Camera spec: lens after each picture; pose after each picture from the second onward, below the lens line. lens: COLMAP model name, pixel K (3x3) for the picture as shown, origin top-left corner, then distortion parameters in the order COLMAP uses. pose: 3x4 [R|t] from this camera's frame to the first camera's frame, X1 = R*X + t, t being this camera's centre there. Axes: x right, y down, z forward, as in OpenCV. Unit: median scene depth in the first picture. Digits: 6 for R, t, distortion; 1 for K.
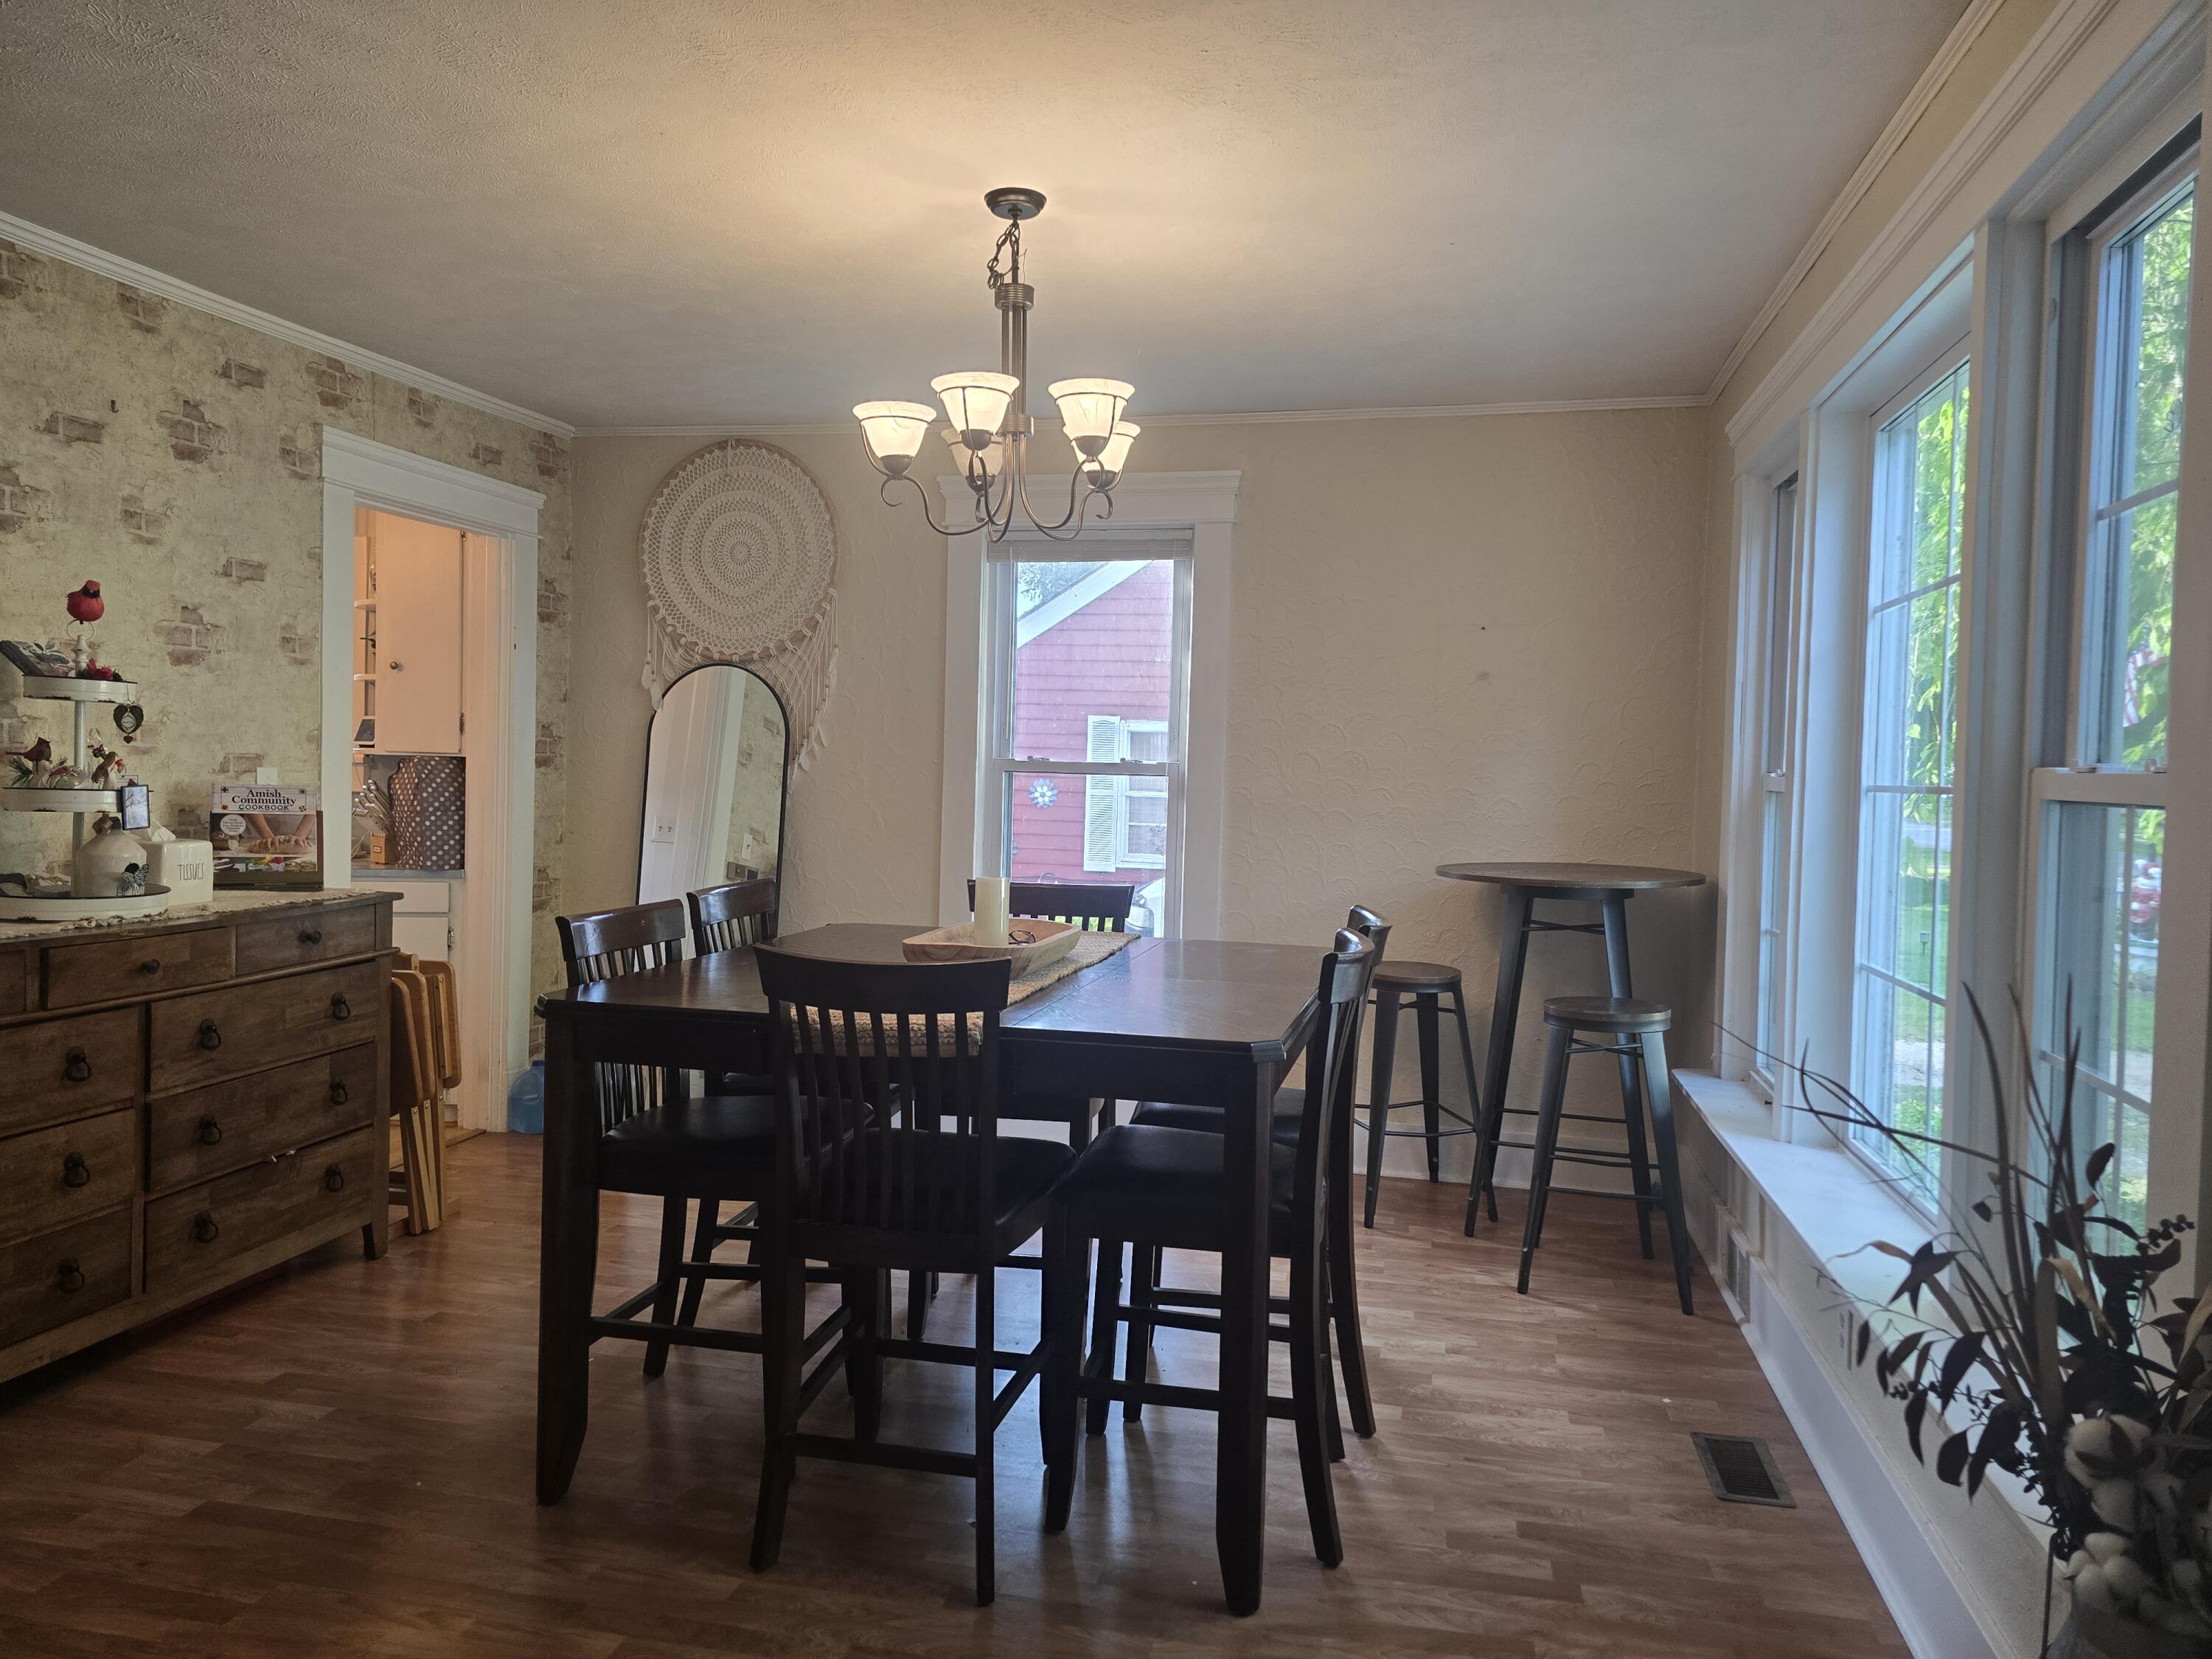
lens RADIAL K [[1475.4, 0, 1106.6], [0, 1475.4, 822.2], [0, 0, 1]] dist [0.066625, -0.052969]
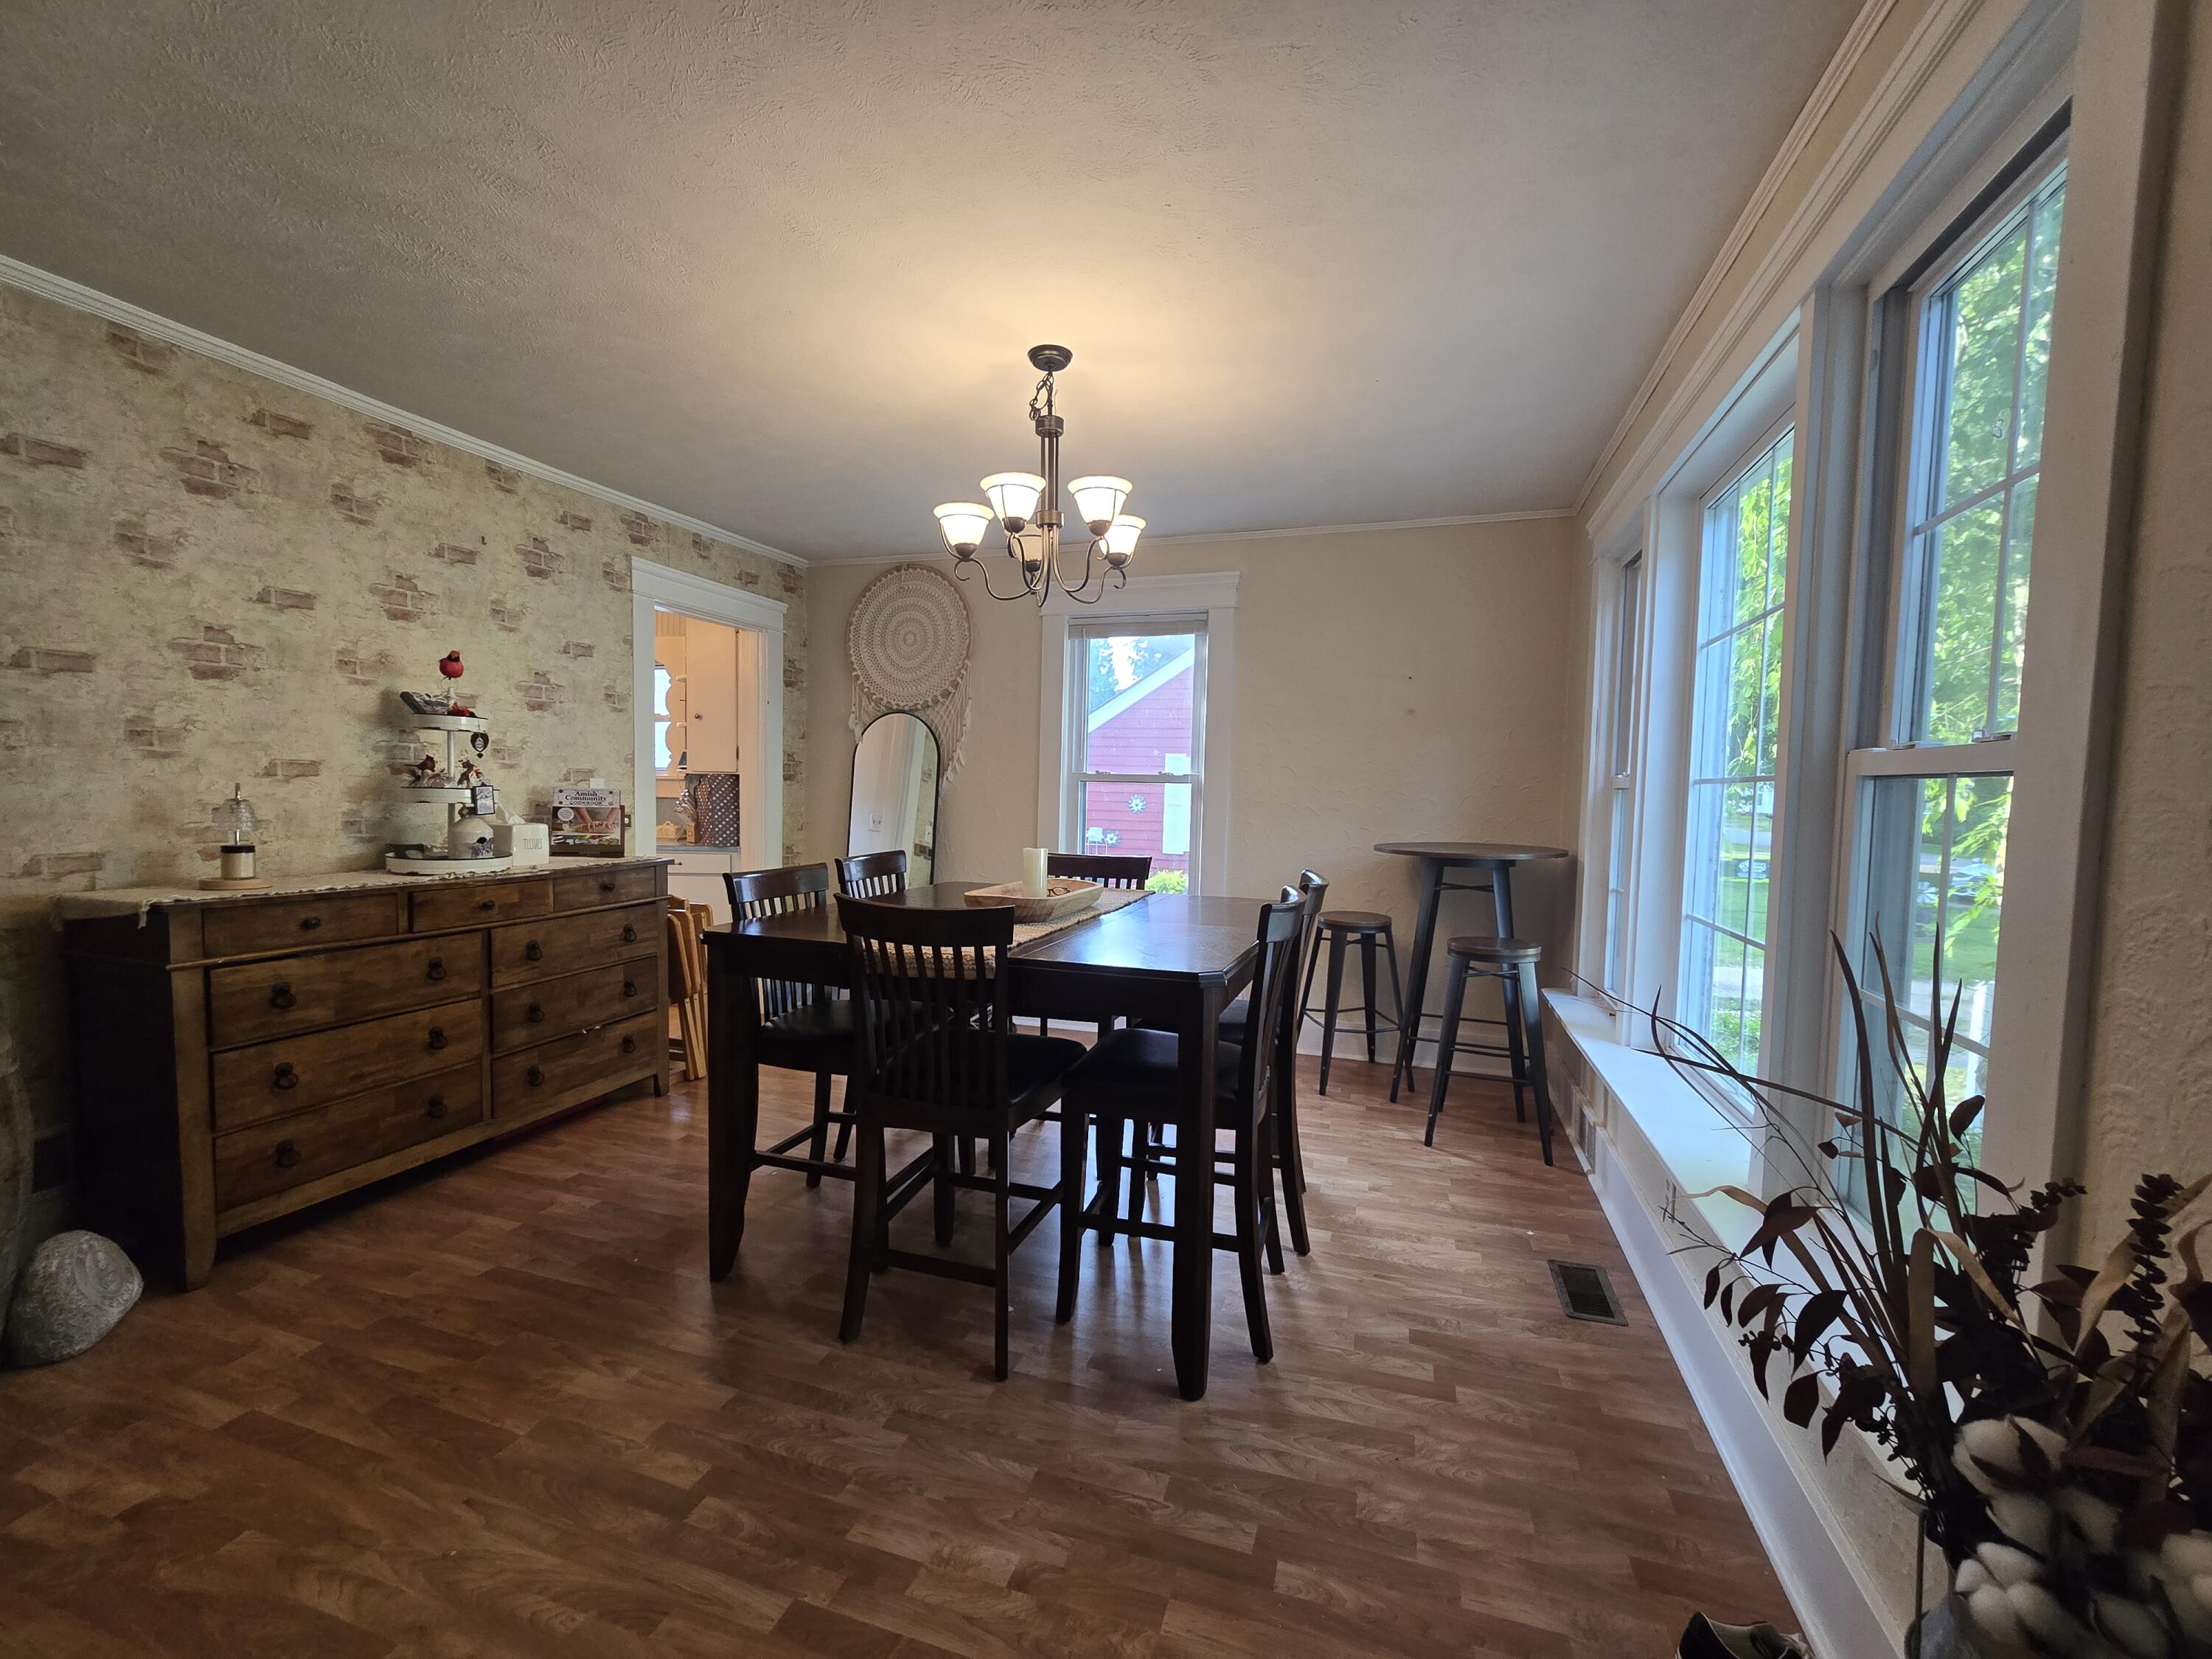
lens RADIAL K [[908.0, 0, 1101.1], [0, 908.0, 848.1], [0, 0, 1]] dist [-0.000335, 0.000282]
pose [[0.995445, 0.002414, -0.095312, 0.061357], [0.000052, 0.999666, 0.025861, 0.014603], [0.095343, -0.025748, 0.995111, 0.144736]]
